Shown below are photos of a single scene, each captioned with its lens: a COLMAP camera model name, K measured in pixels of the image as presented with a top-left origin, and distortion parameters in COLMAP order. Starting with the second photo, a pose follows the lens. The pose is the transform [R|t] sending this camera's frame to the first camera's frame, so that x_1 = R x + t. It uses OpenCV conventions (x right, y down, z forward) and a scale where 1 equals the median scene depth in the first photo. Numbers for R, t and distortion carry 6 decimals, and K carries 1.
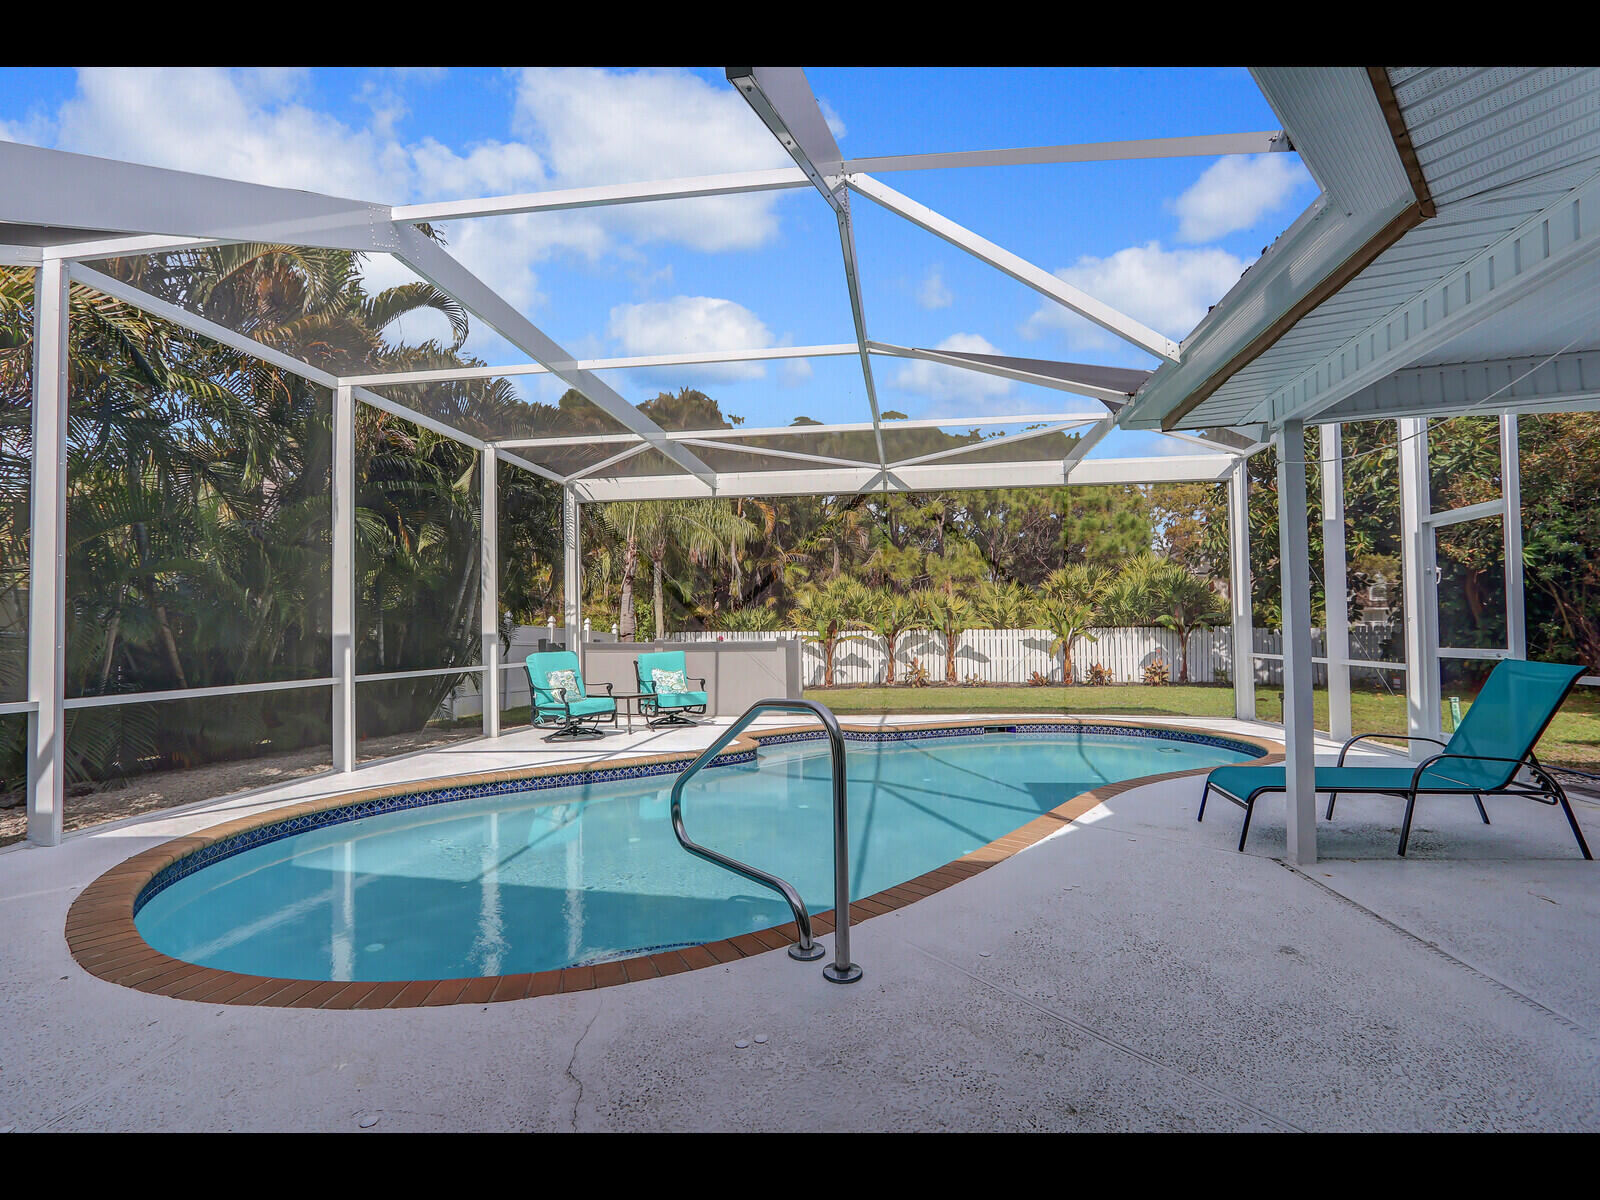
lens RADIAL K [[753.6, 0, 796.6], [0, 753.6, 612.8], [0, 0, 1]] dist [-0.017328, 0.000105]
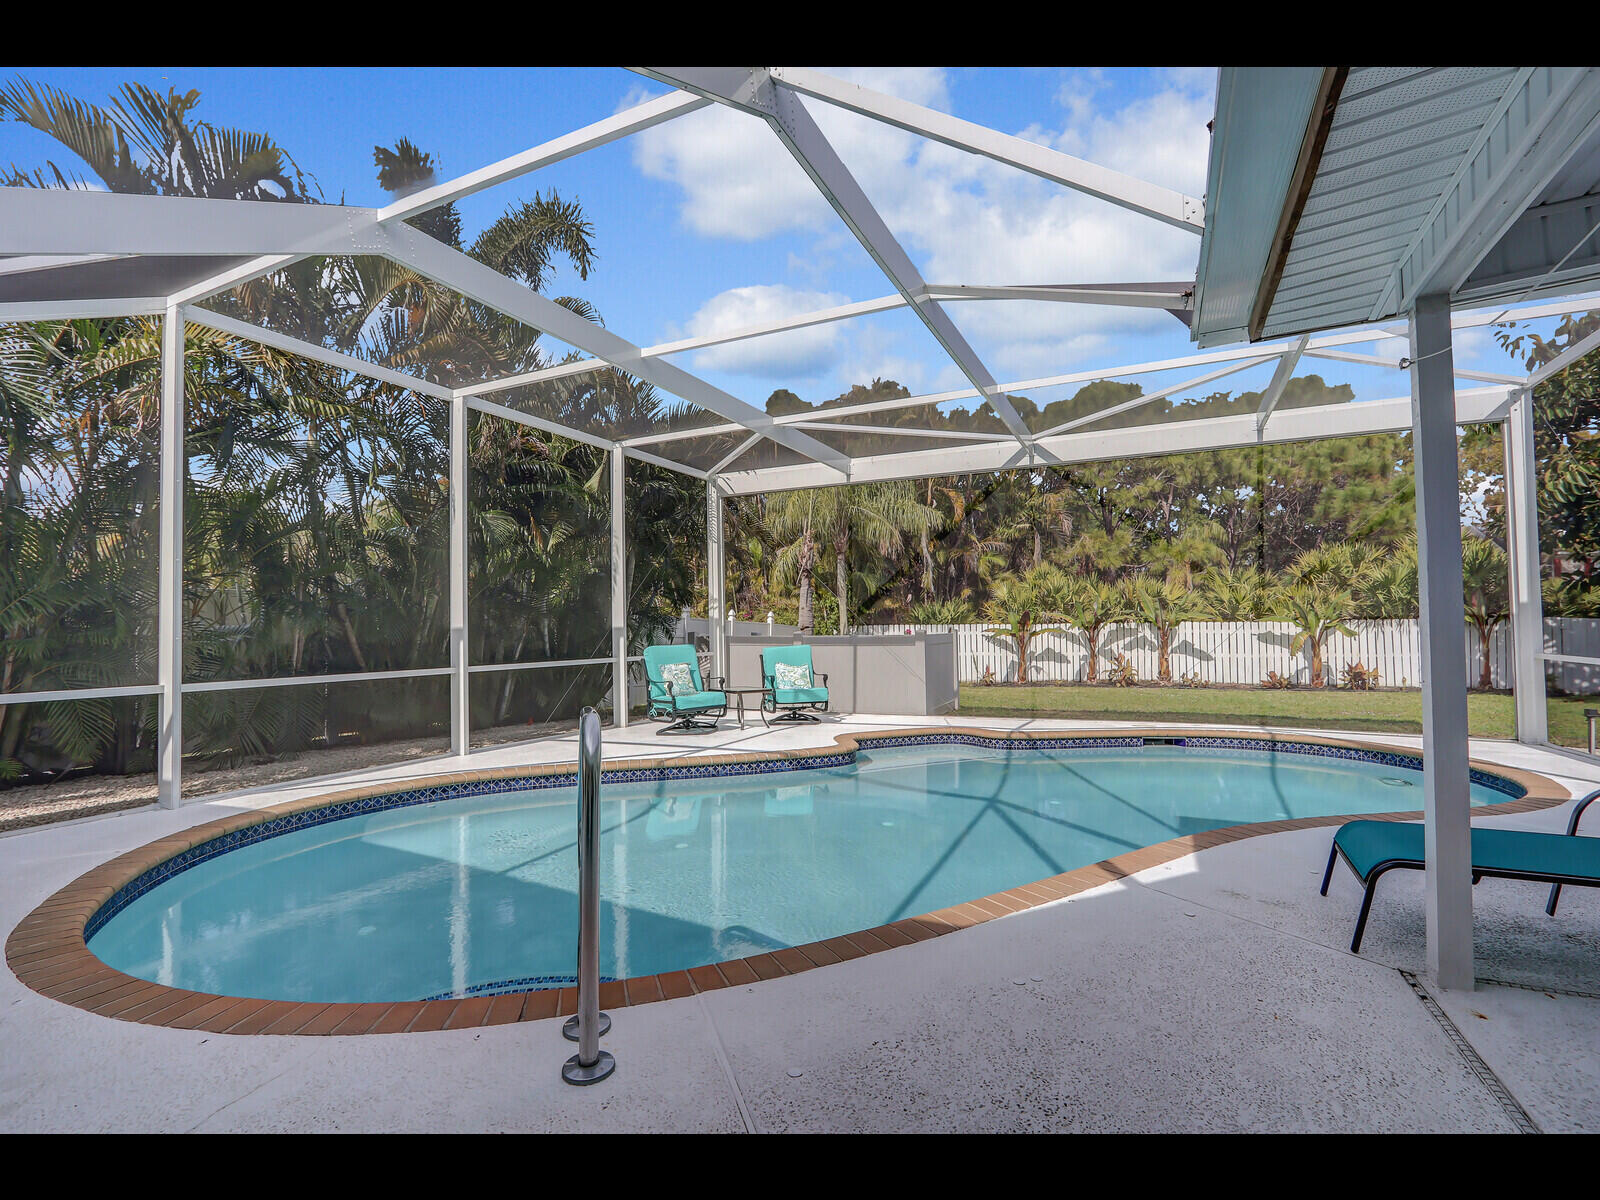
lens RADIAL K [[752.5, 0, 774.5], [0, 752.5, 615.2], [0, 0, 1]] dist [-0.016281, 0.000258]
pose [[0.951800, -0.004640, -0.306685, 0.087771], [0.008480, 0.999901, 0.011188, 0.001071], [0.306602, -0.013249, 0.951745, 0.060153]]
